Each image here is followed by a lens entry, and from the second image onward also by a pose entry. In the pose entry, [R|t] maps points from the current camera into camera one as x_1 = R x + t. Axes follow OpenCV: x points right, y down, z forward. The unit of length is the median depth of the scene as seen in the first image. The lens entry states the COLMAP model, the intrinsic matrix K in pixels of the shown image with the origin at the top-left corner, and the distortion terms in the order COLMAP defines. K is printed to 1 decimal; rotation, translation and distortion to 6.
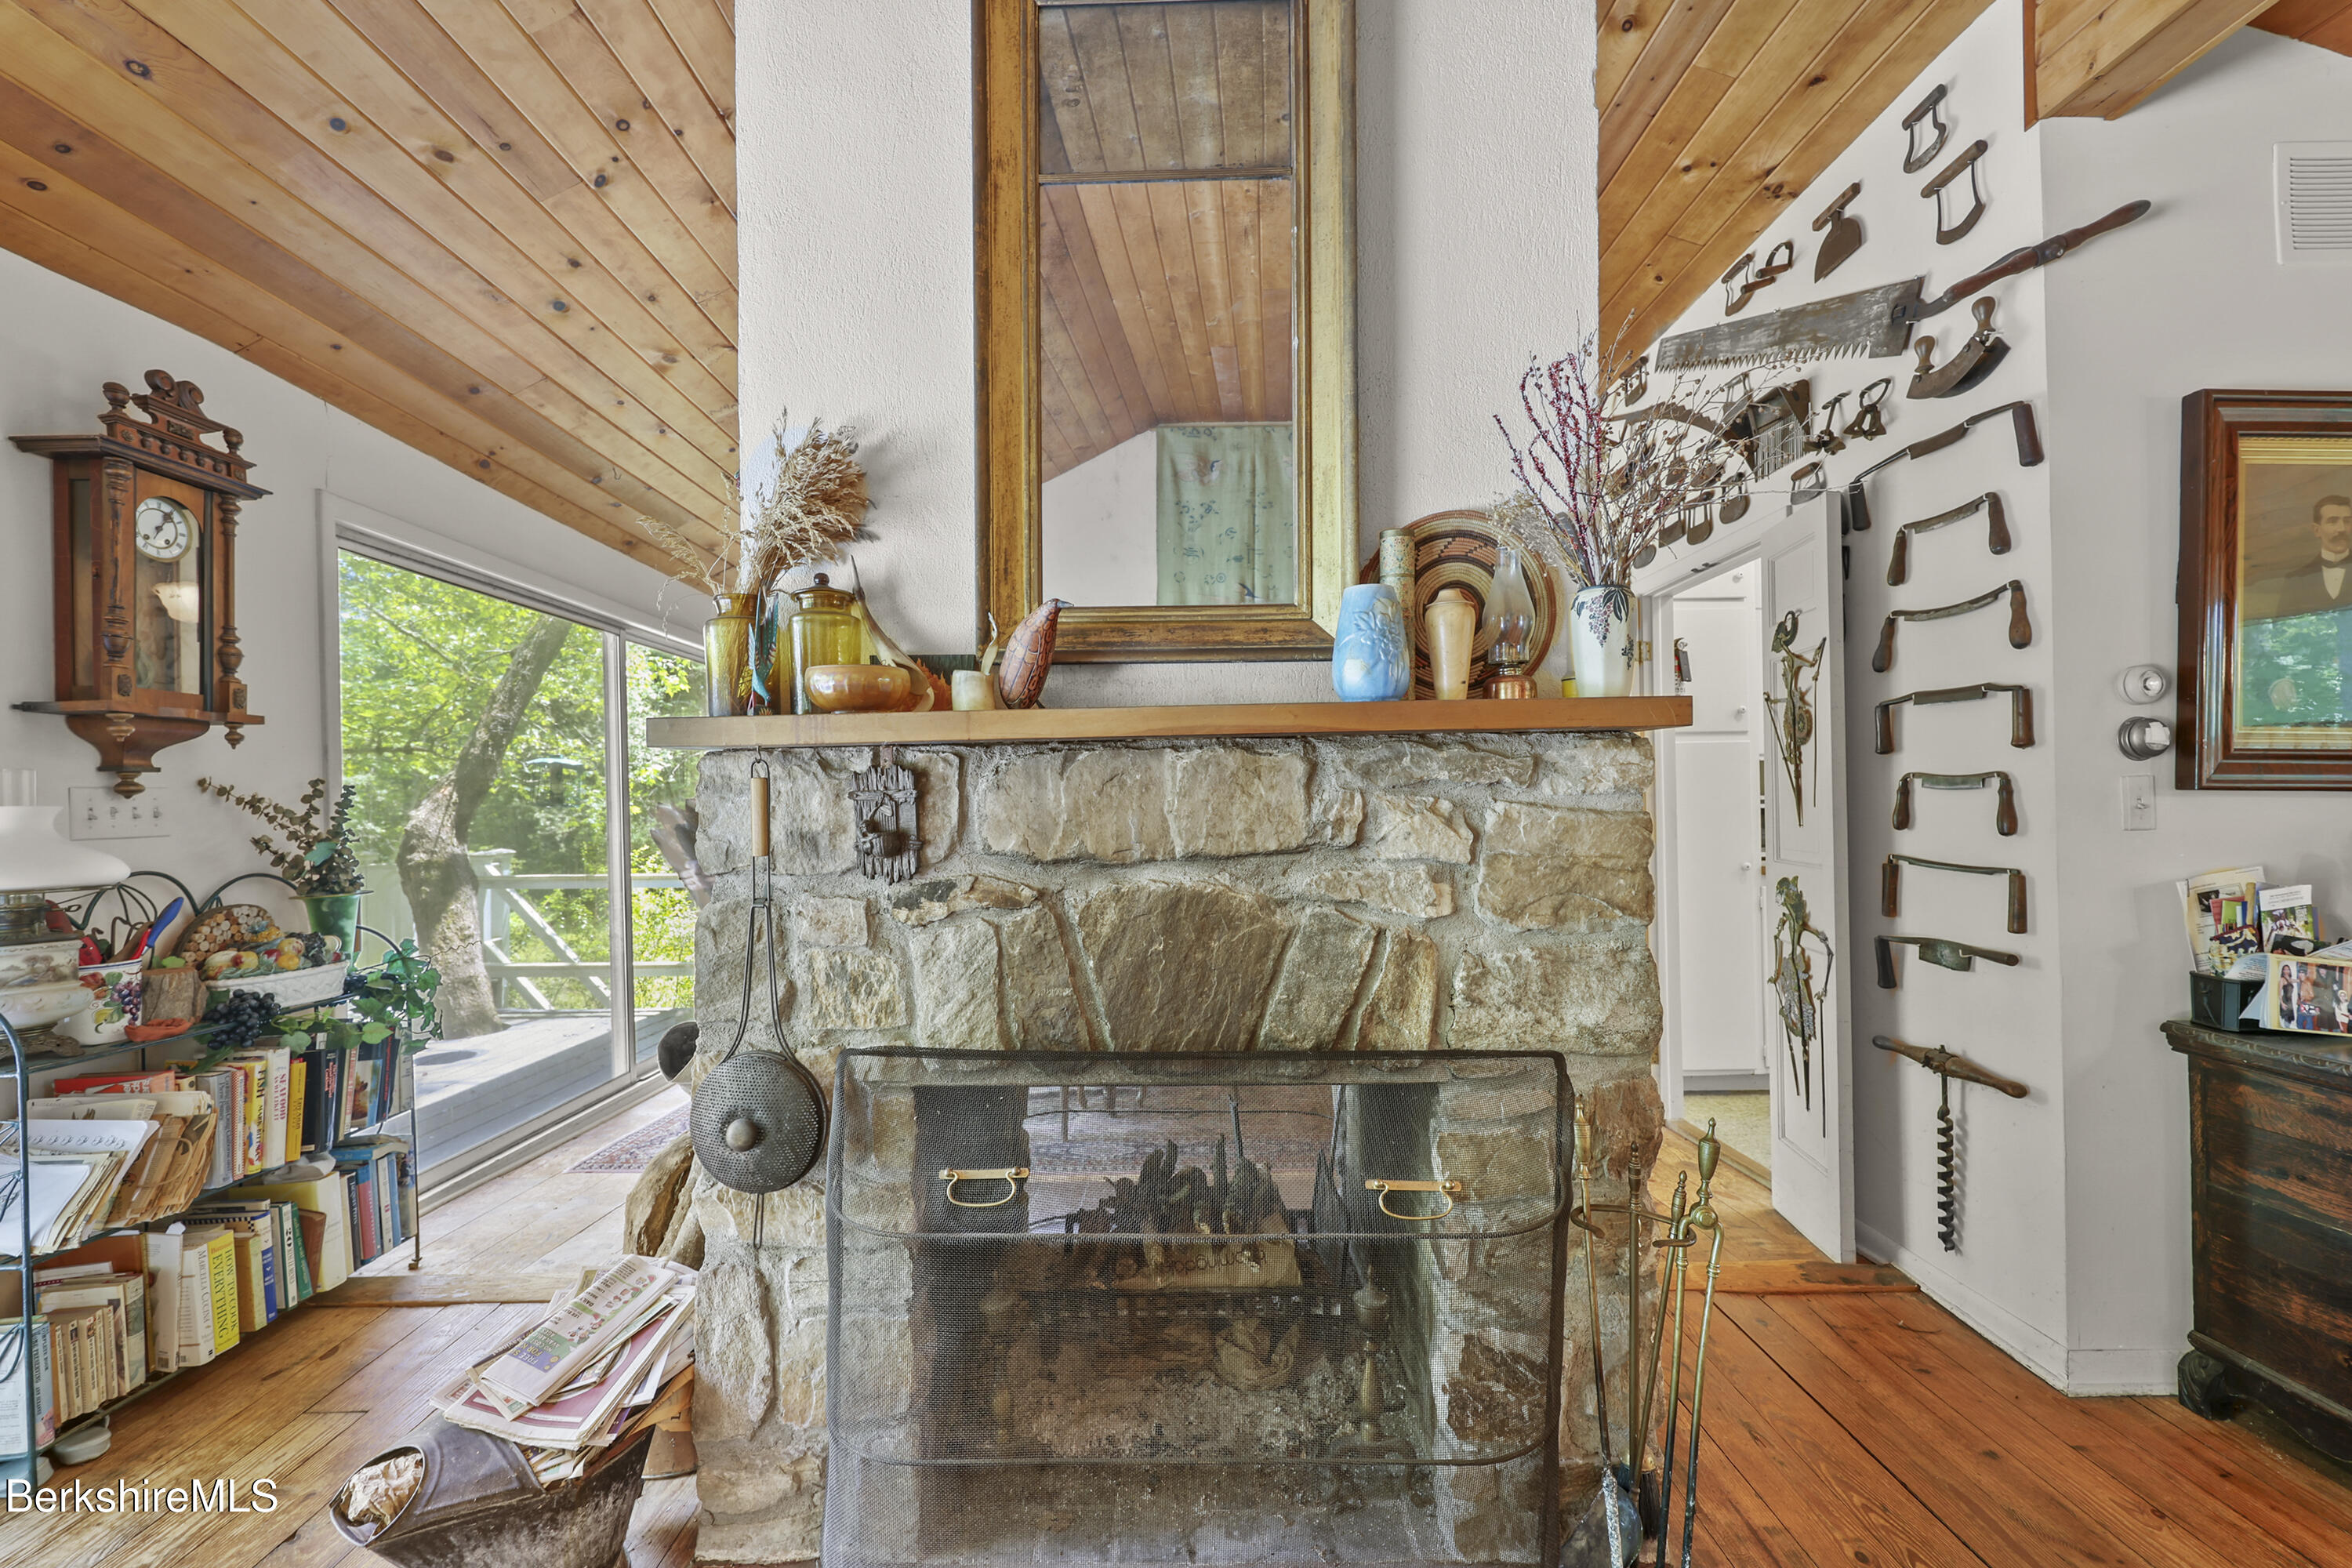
lens RADIAL K [[980.4, 0, 1181.4], [0, 980.4, 789.4], [0, 0, 1]] dist [-0.000766, 0.000188]
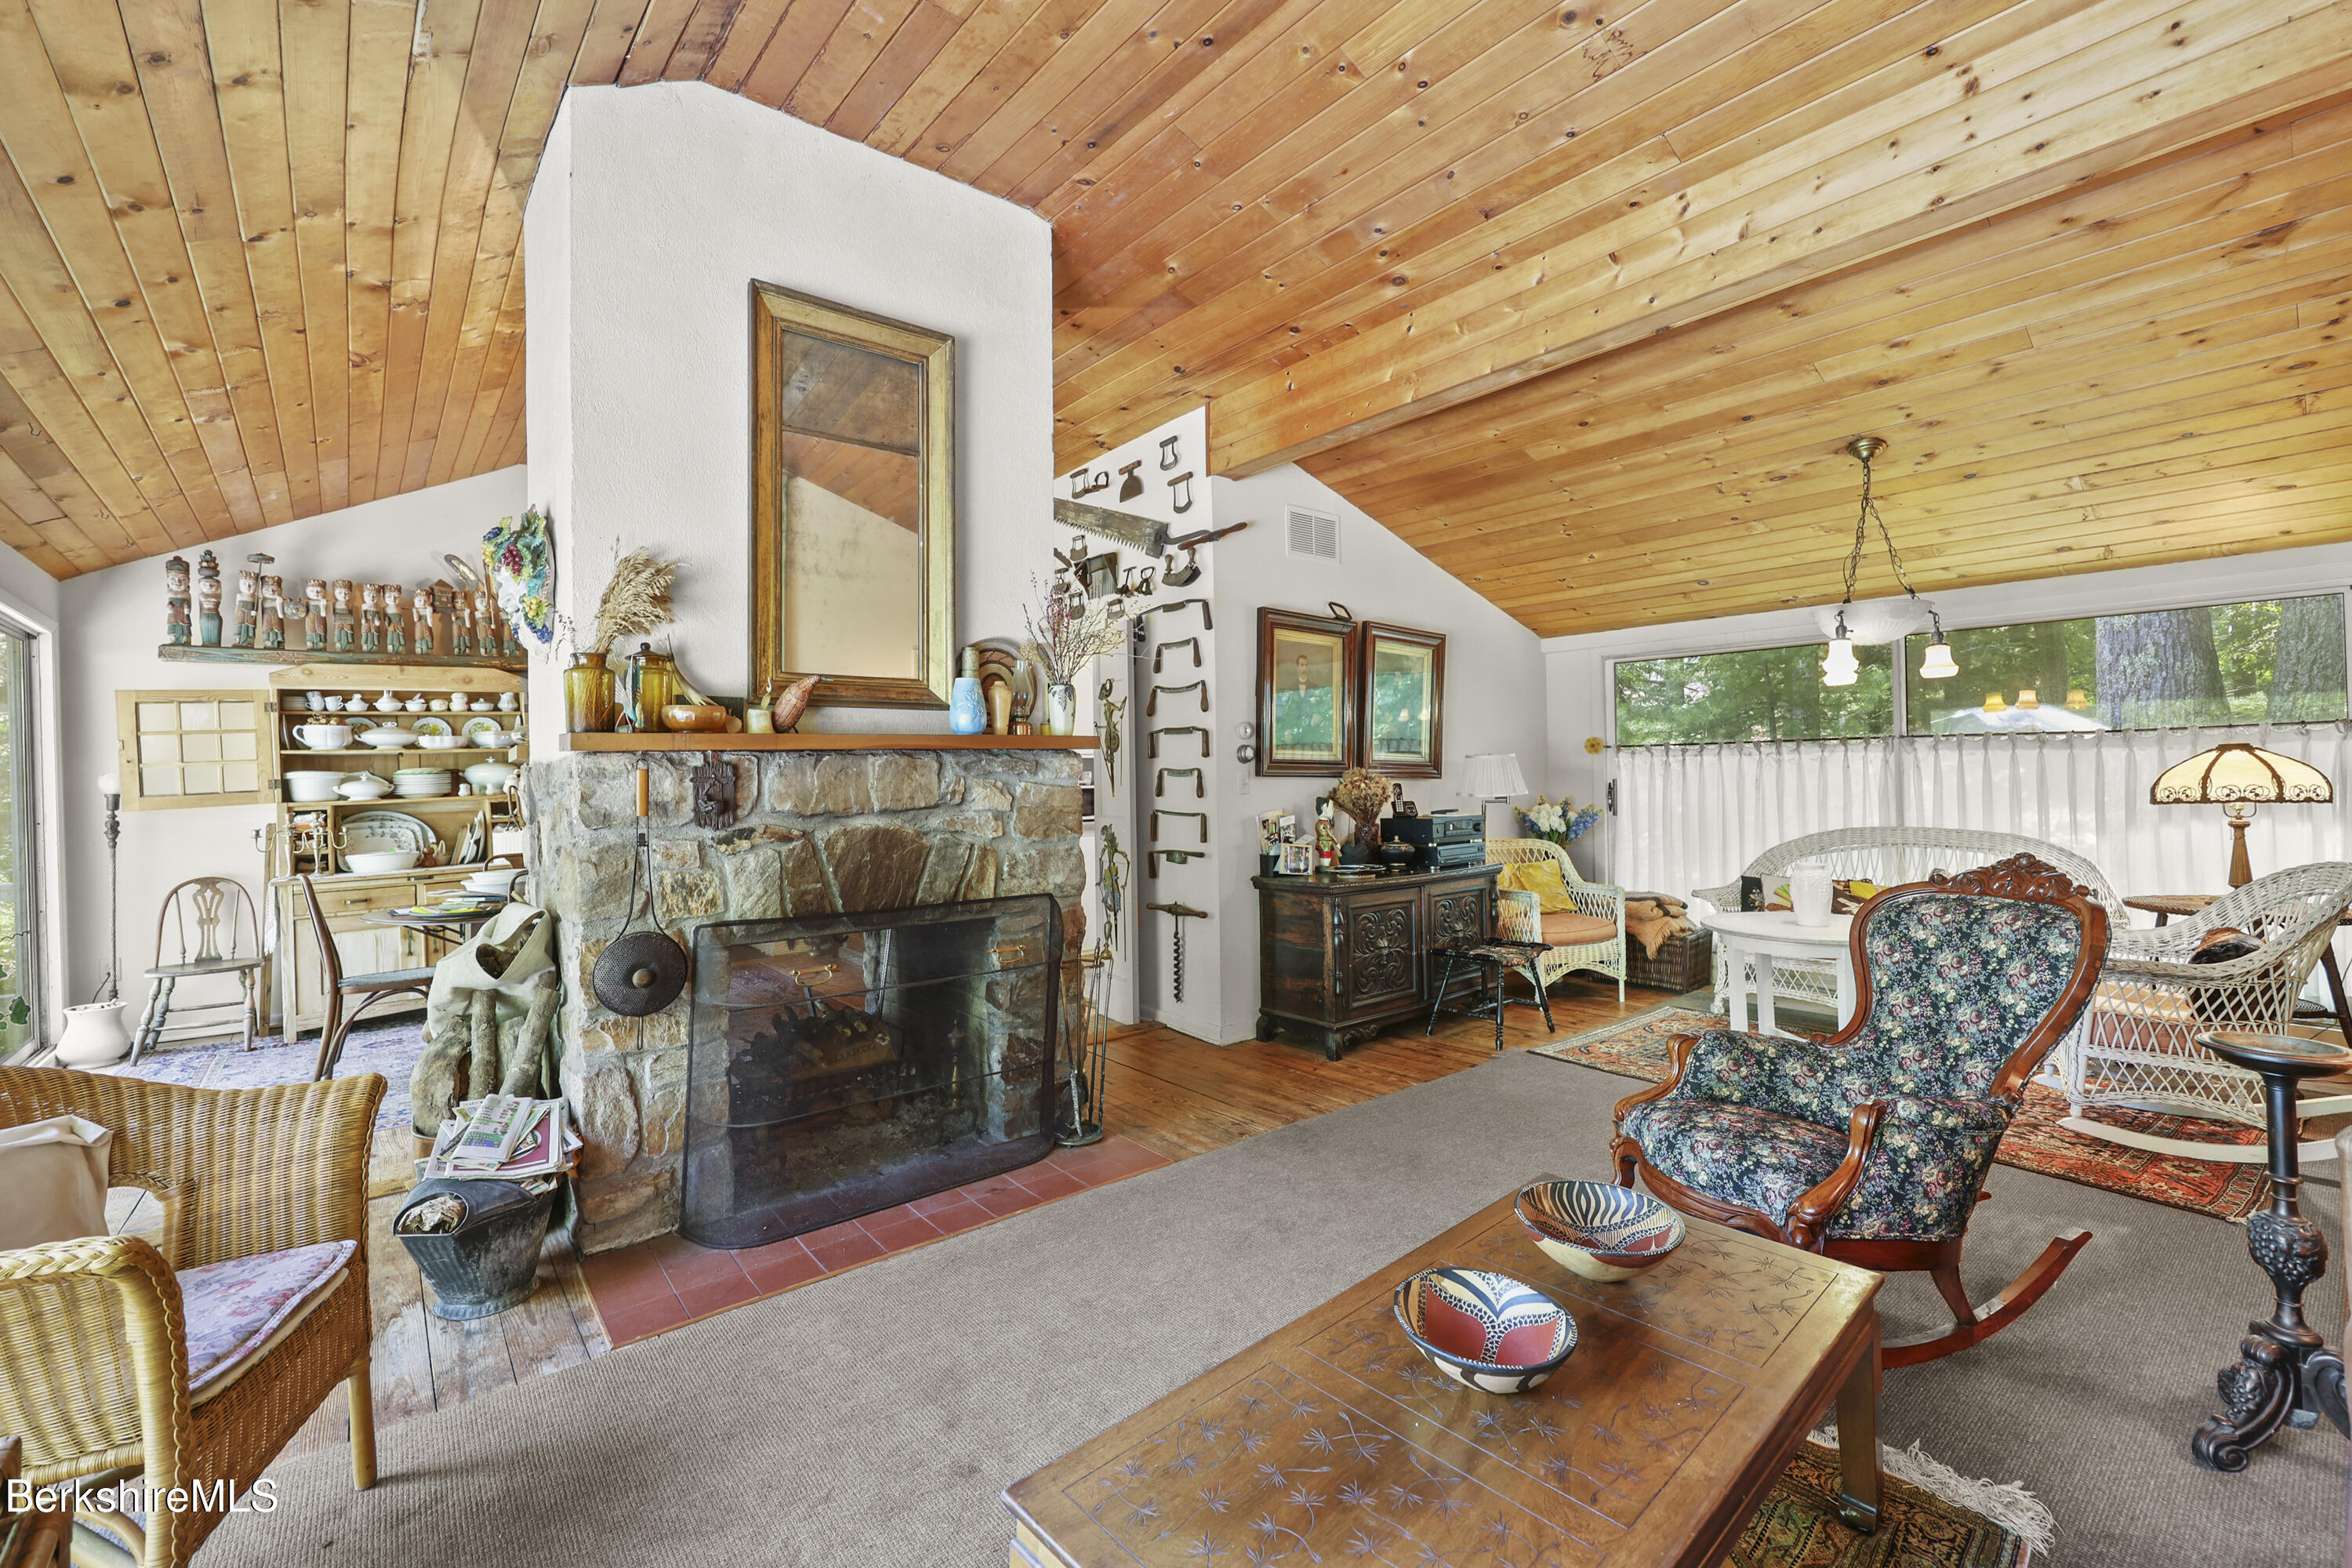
lens RADIAL K [[980.4, 0, 1175.2], [0, 980.4, 753.7], [0, 0, 1]] dist [-0.000766, 0.000188]
pose [[0.774103, 0.014798, 0.632887, -0.710051], [-0.000327, 0.999736, -0.022975, -0.000186], [-0.633060, 0.017578, 0.773903, -0.798296]]
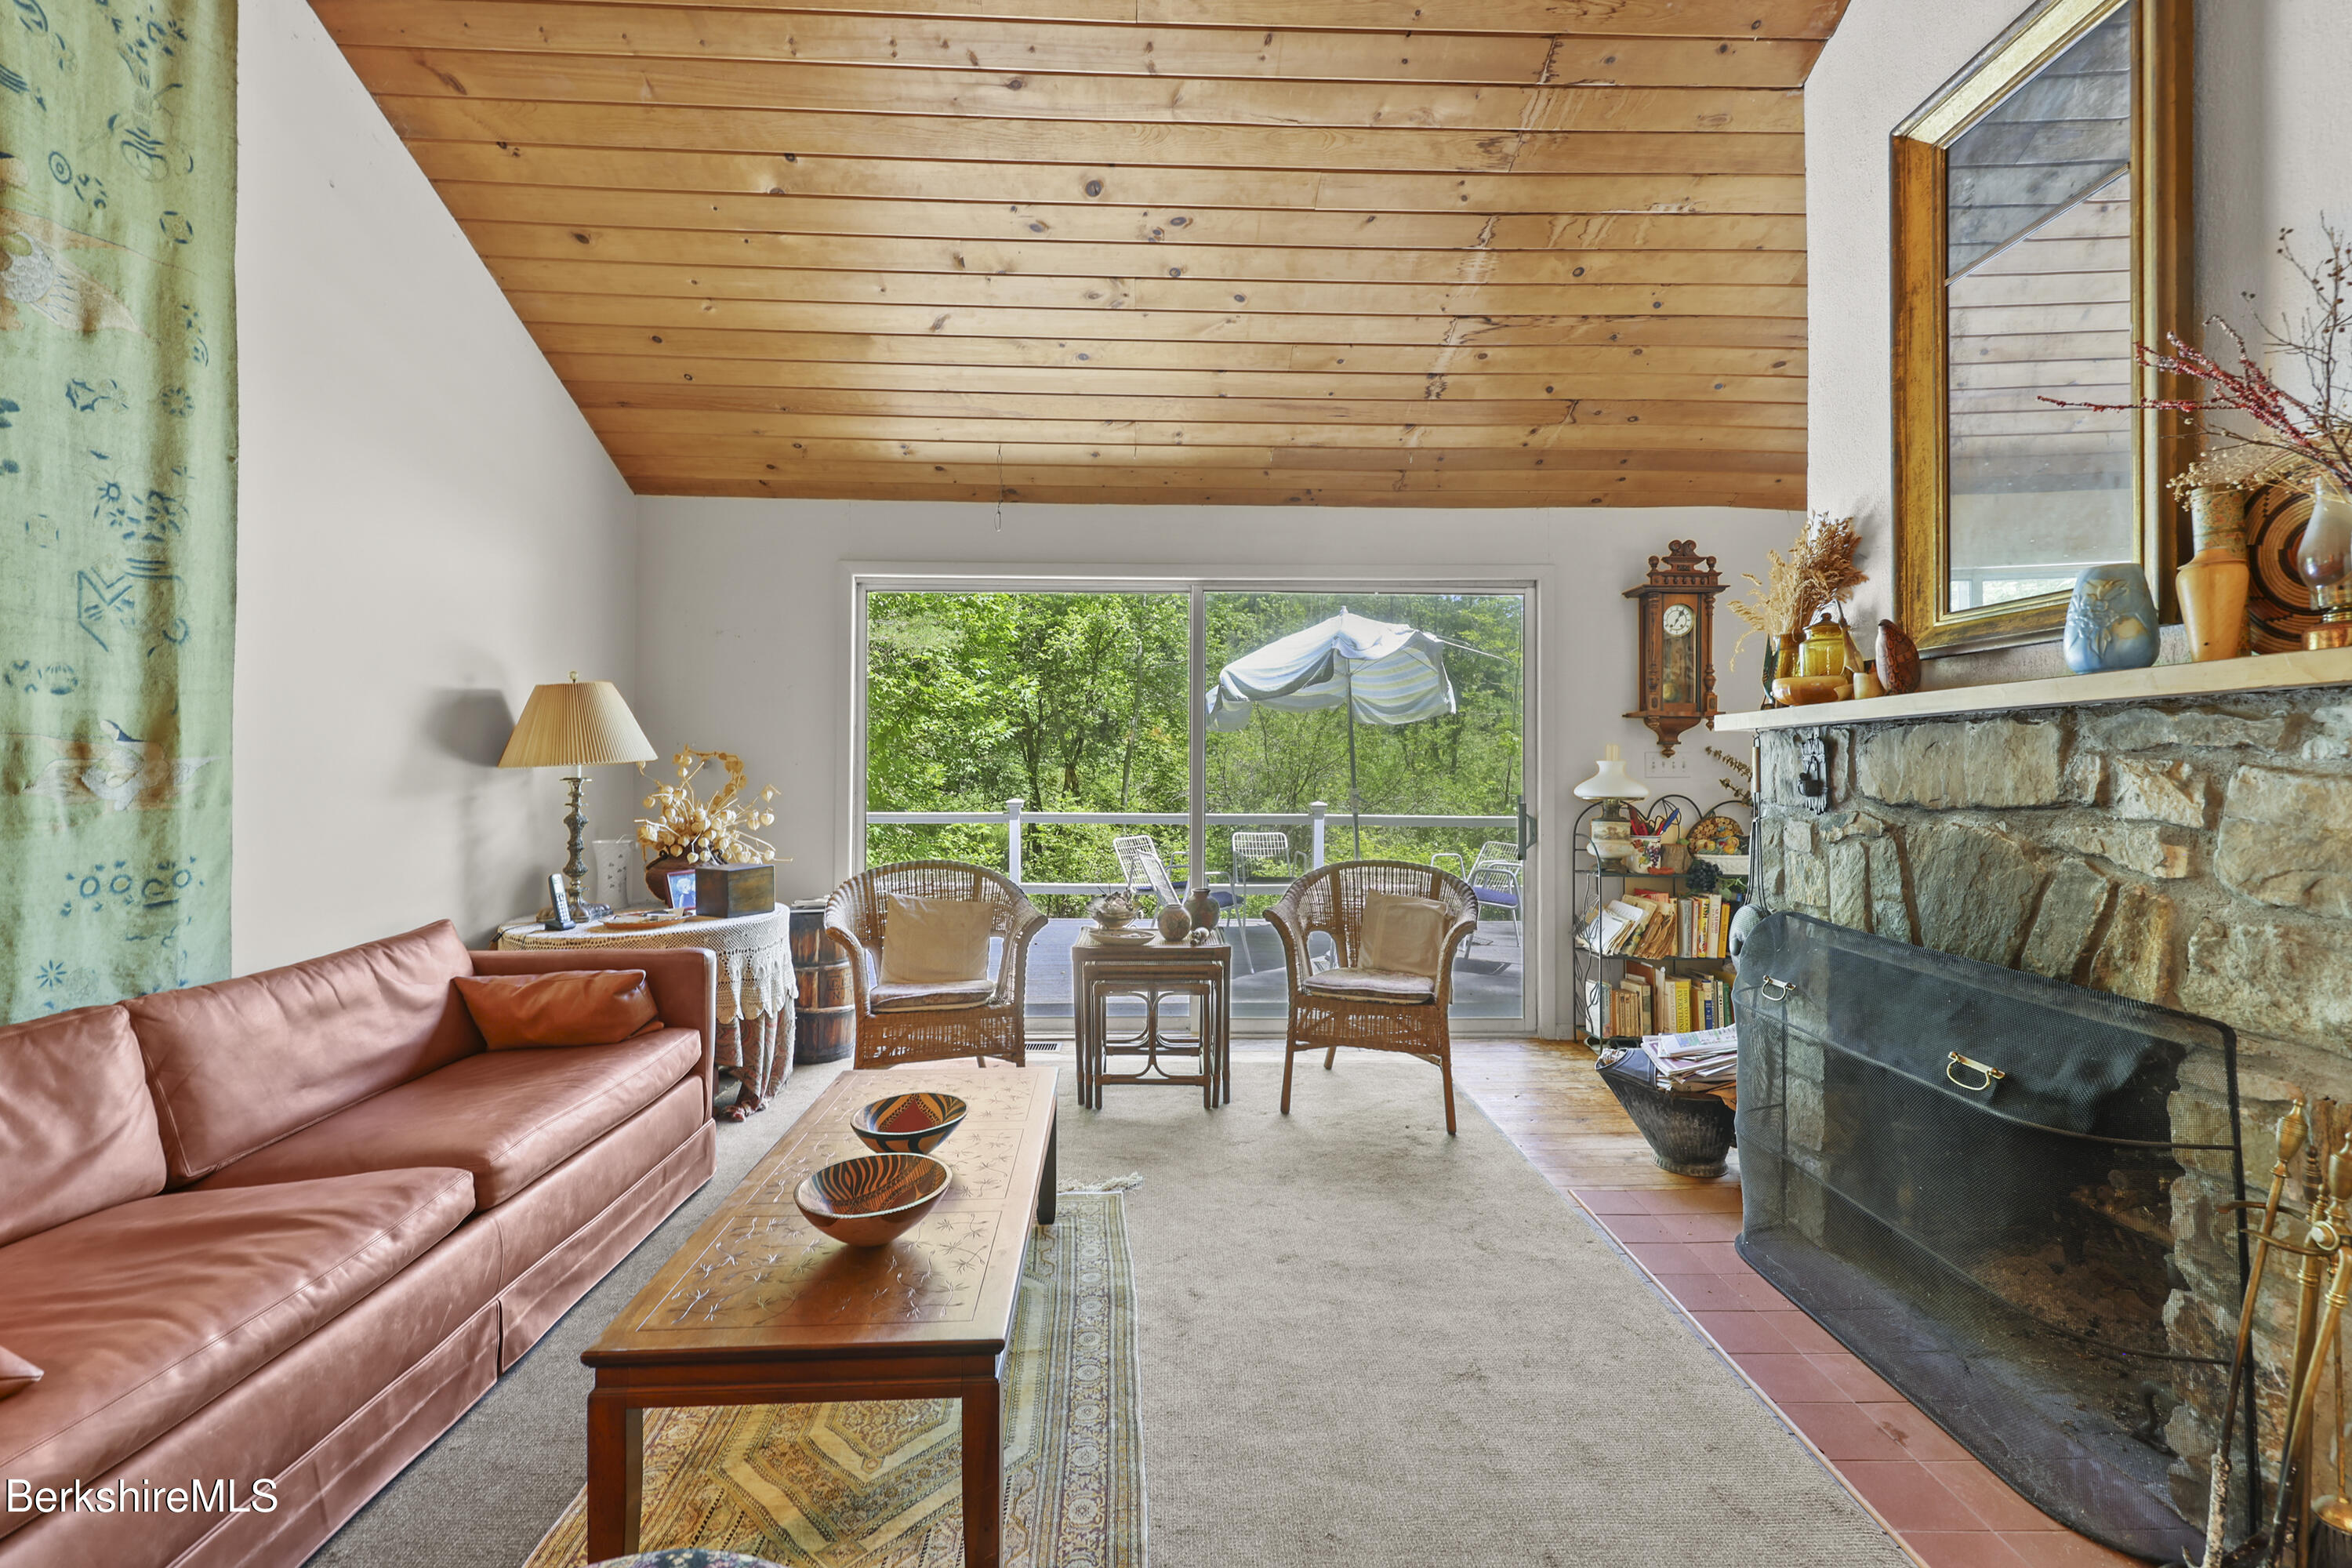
lens RADIAL K [[980.4, 0, 1175.4], [0, 980.4, 763.5], [0, 0, 1]] dist [-0.000766, 0.000188]
pose [[0.012676, 0.008900, -0.999880, 1.158184], [0.007768, 0.999929, 0.008999, -0.006219], [0.999889, -0.007881, 0.012606, -0.041807]]
